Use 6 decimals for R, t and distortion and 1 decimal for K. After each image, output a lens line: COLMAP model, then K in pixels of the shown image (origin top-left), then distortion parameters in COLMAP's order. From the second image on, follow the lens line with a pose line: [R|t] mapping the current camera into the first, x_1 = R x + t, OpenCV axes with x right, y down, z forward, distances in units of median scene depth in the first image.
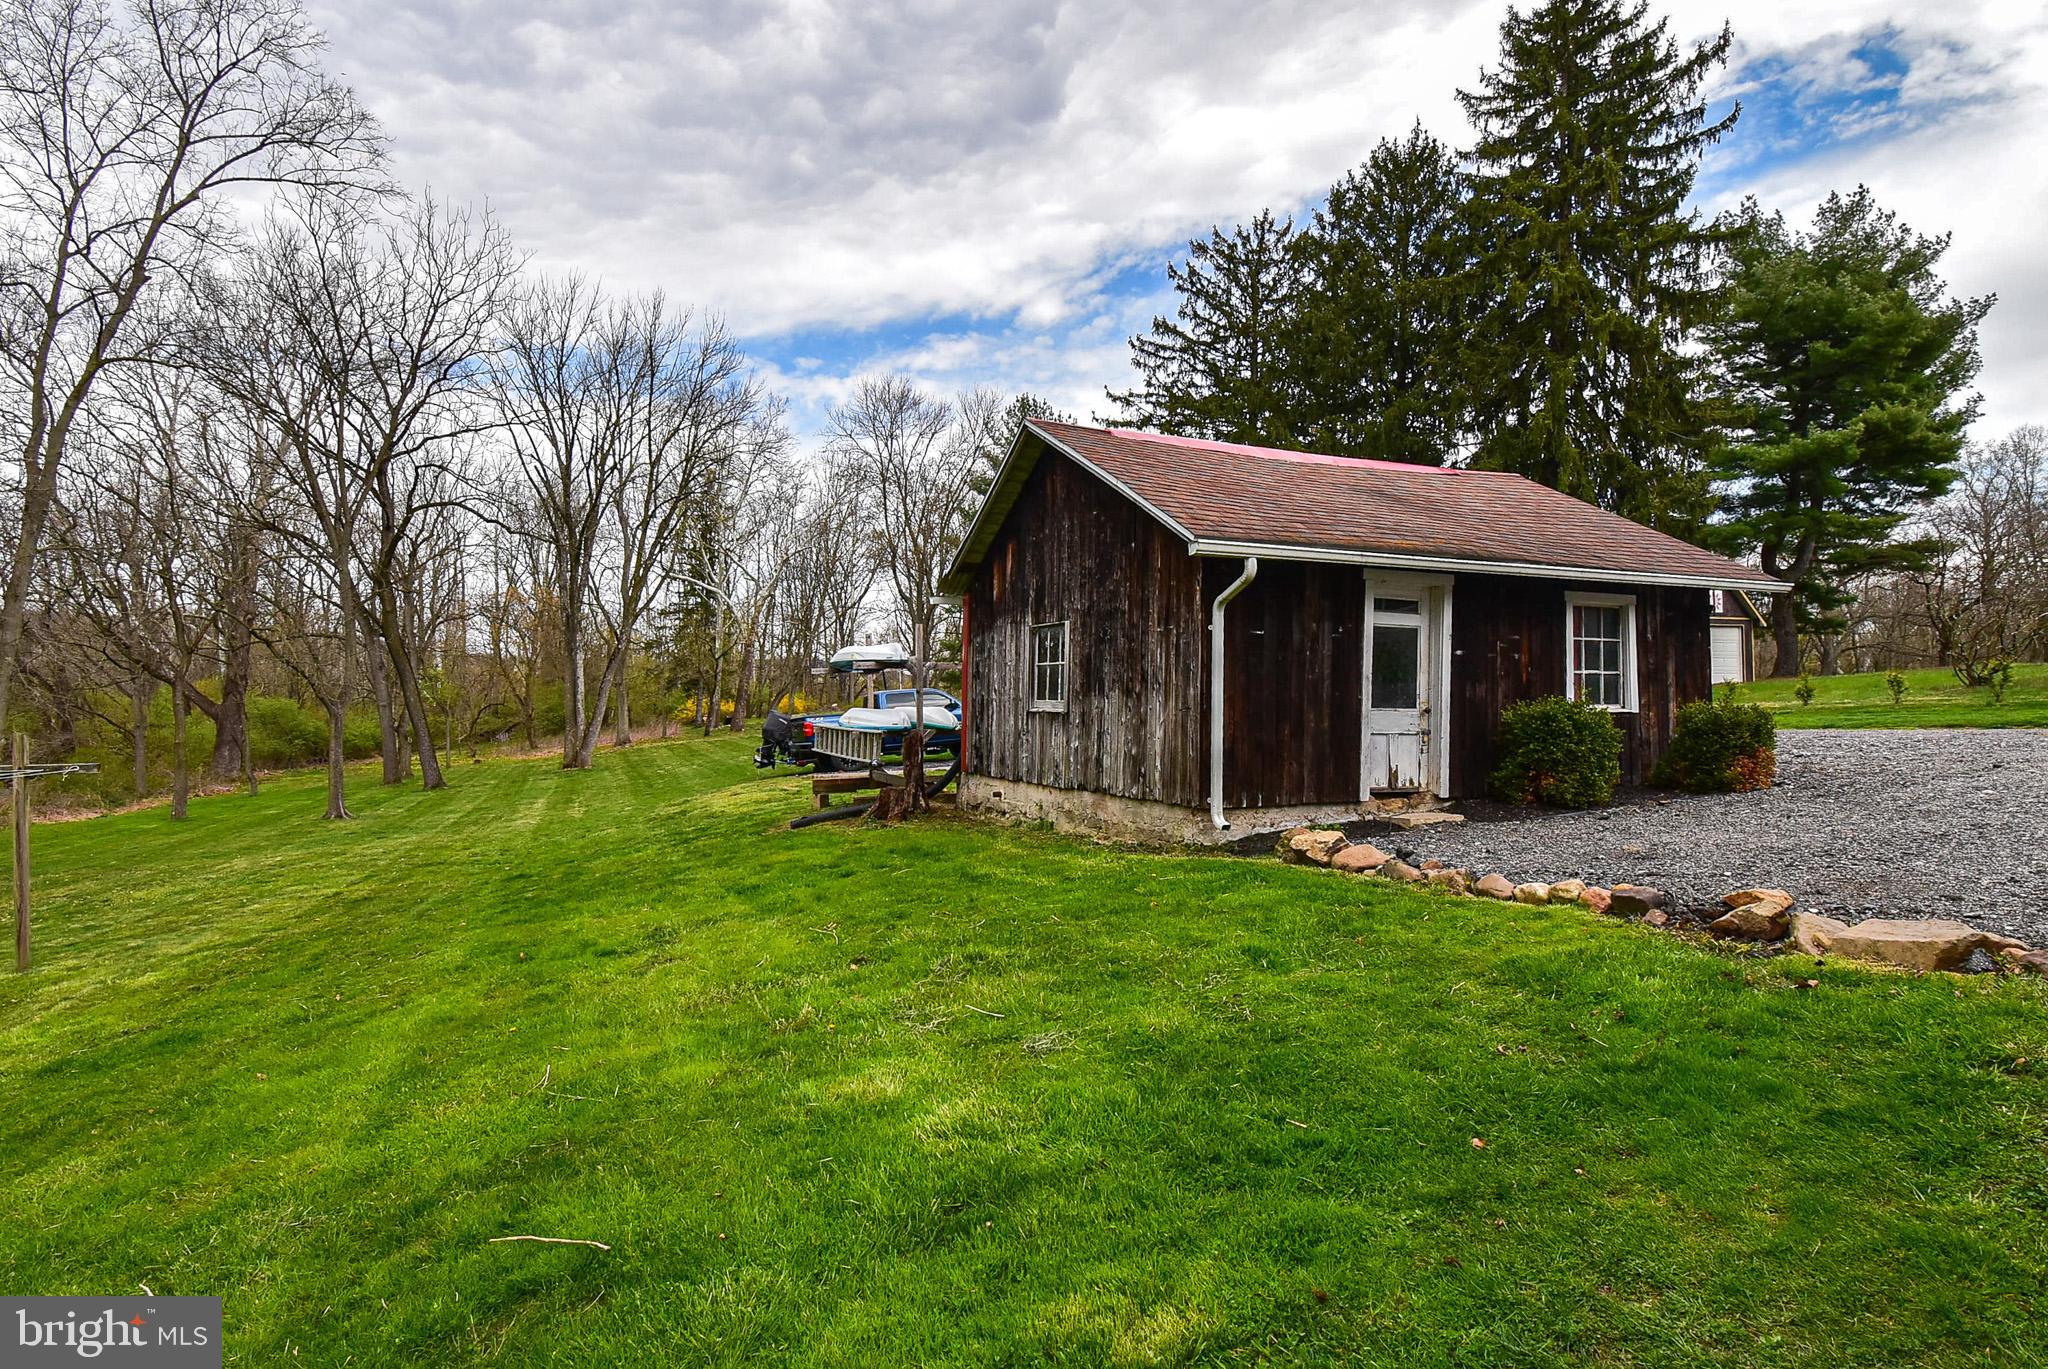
lens RADIAL K [[1016.2, 0, 1024.0], [0, 1016.2, 684.5], [0, 0, 1]] dist [0.018004, -0.028449]
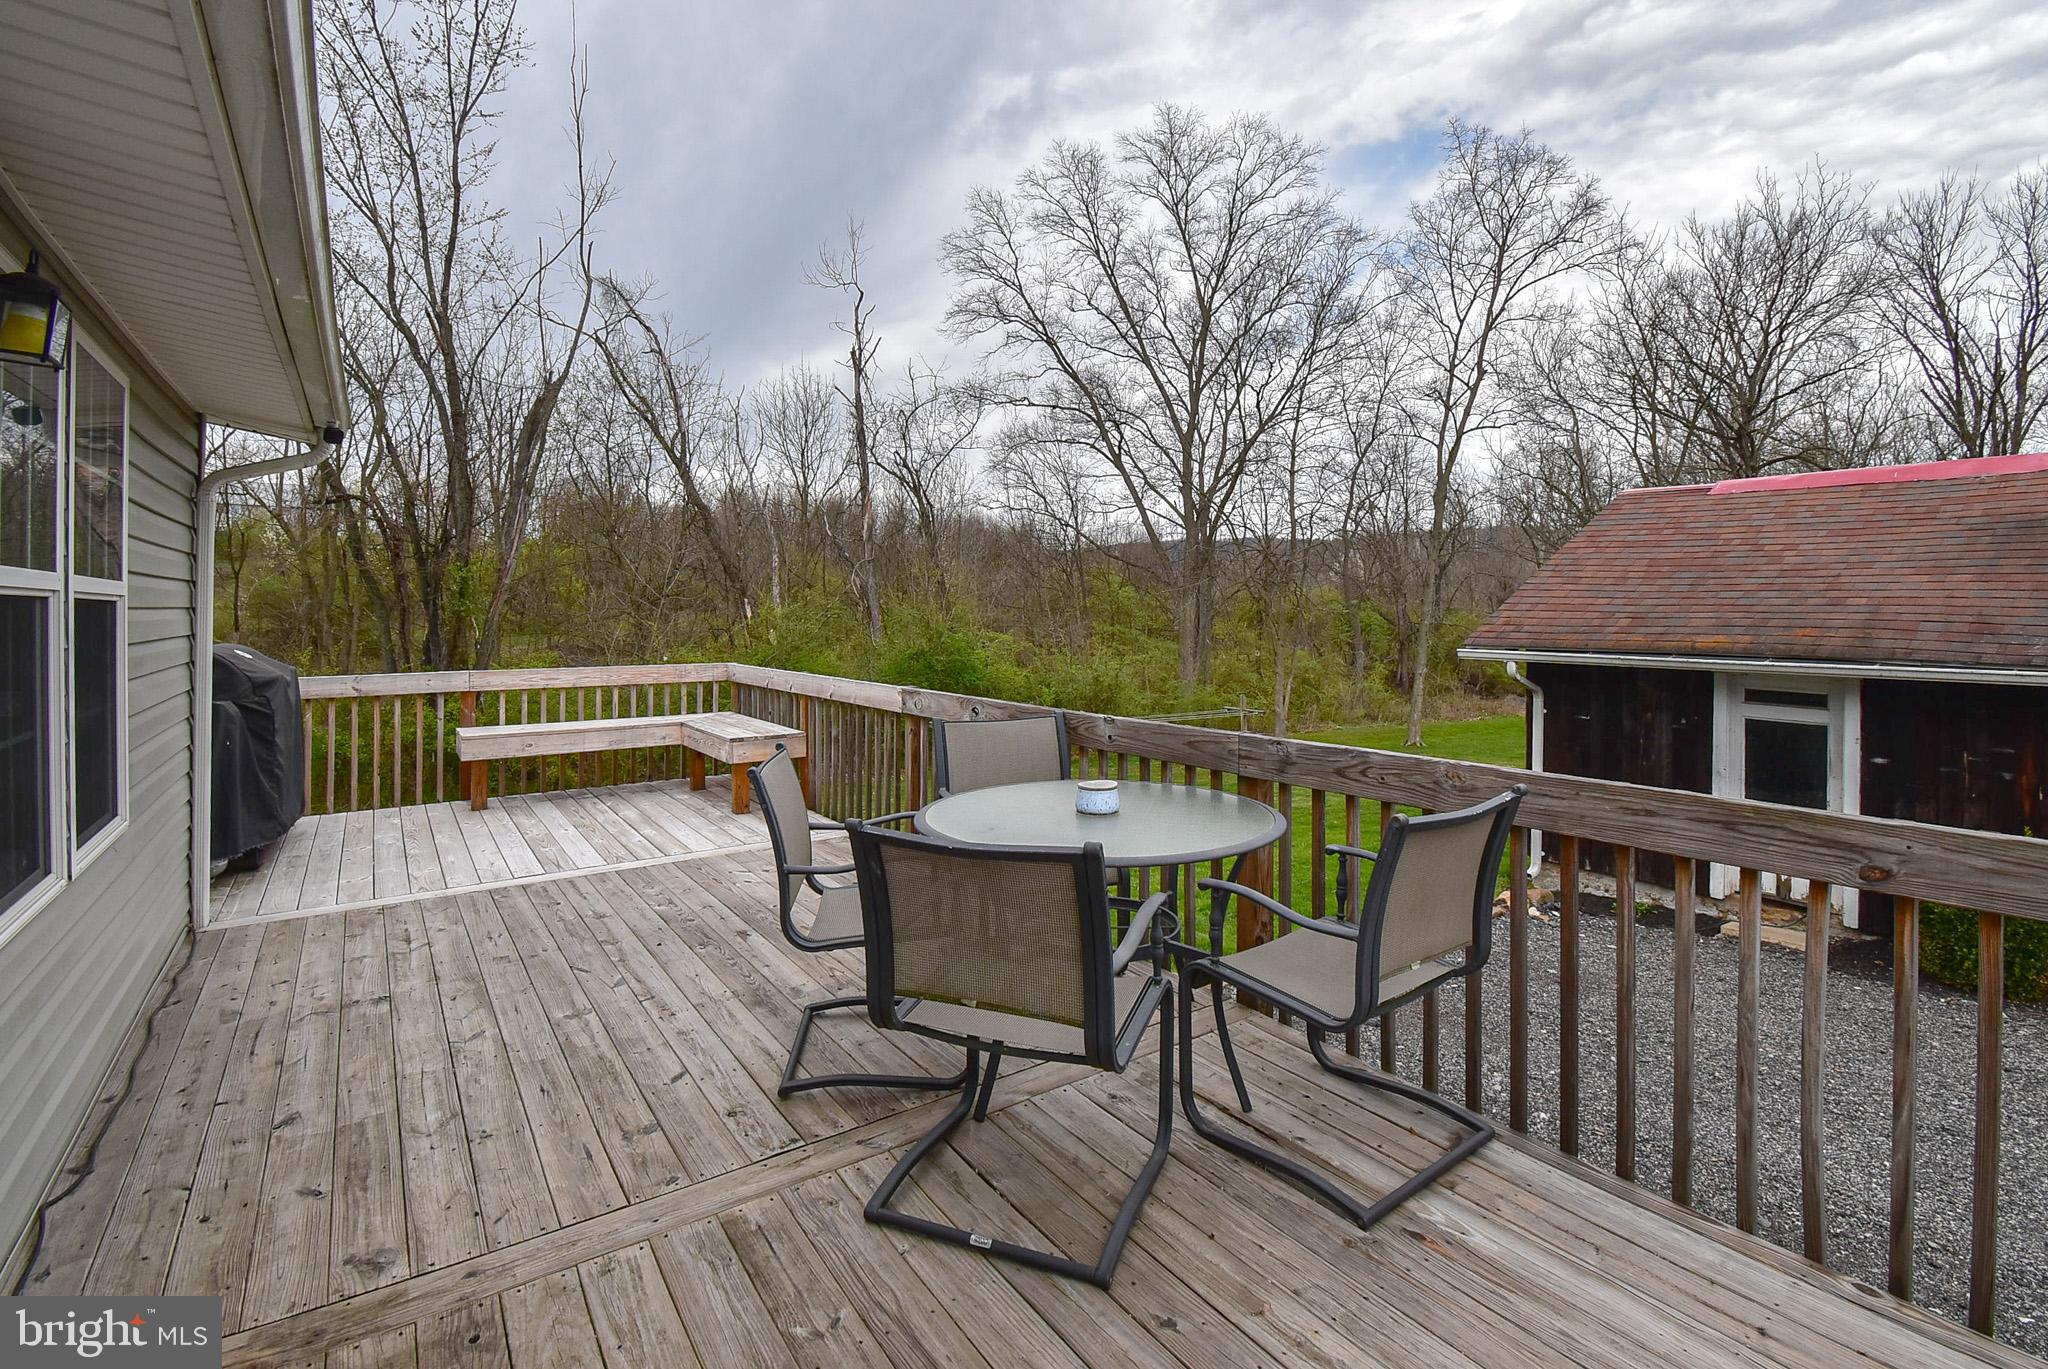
lens RADIAL K [[946.5, 0, 1028.4], [0, 946.5, 589.2], [0, 0, 1]] dist [0.002252, -0.016057]
pose [[0.153692, -0.018146, -0.987952, 0.996533], [0.025782, 0.999565, -0.014349, -0.162850], [0.987782, -0.023266, 0.154093, 0.199621]]
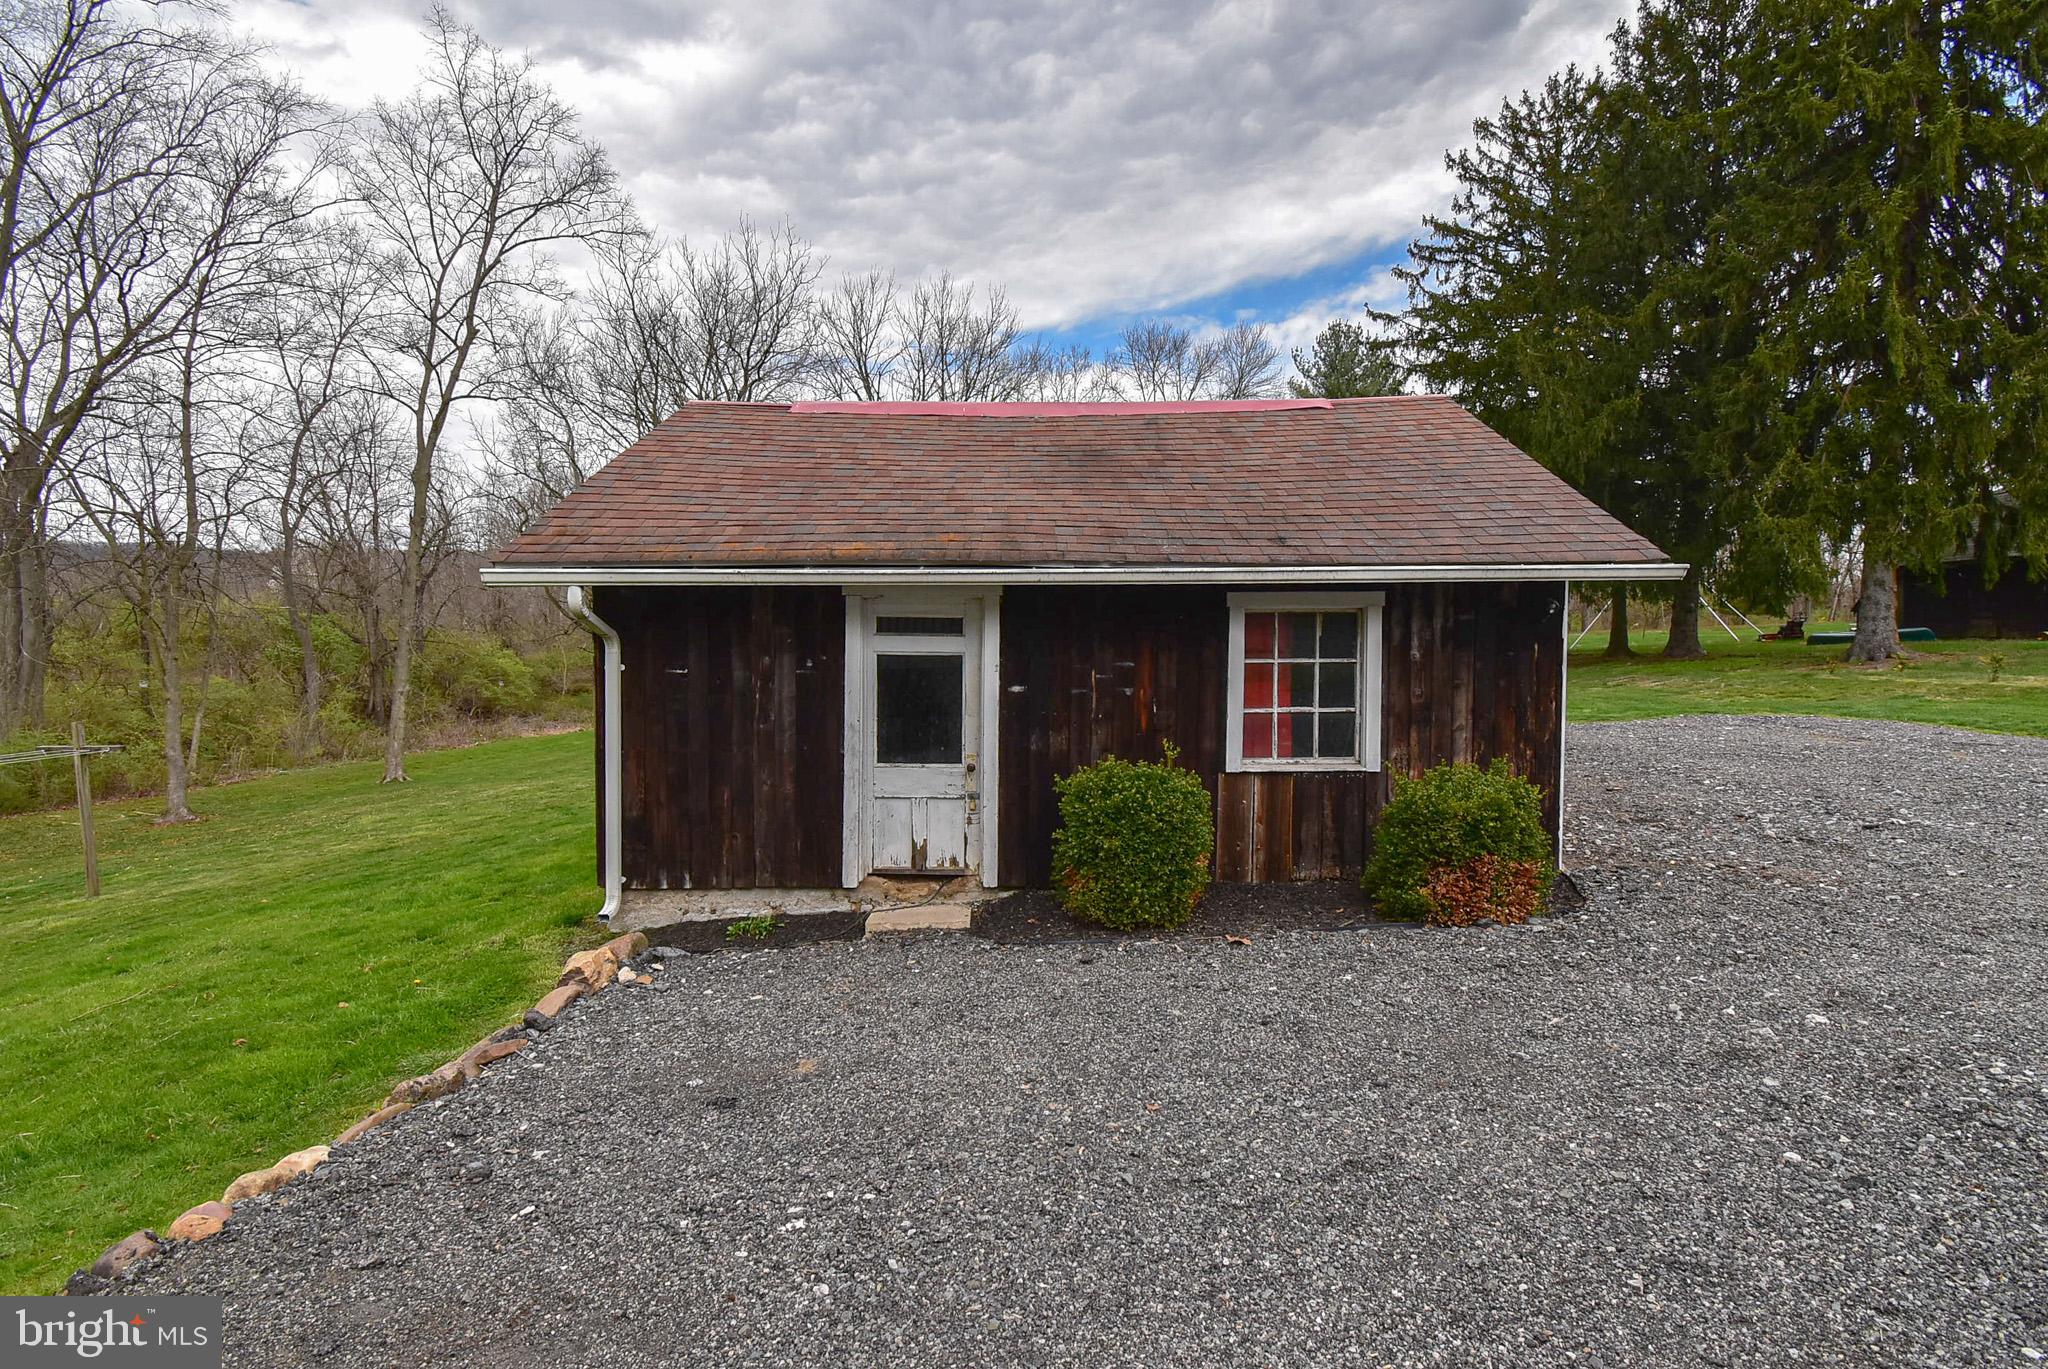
lens RADIAL K [[934.9, 0, 1055.1], [0, 934.9, 686.8], [0, 0, 1]] dist [0.002836, -0.015985]
pose [[0.917364, 0.020208, -0.397536, 0.671802], [0.011956, 0.996861, 0.078263, -0.079133], [0.397870, -0.076548, 0.914243, 0.386349]]
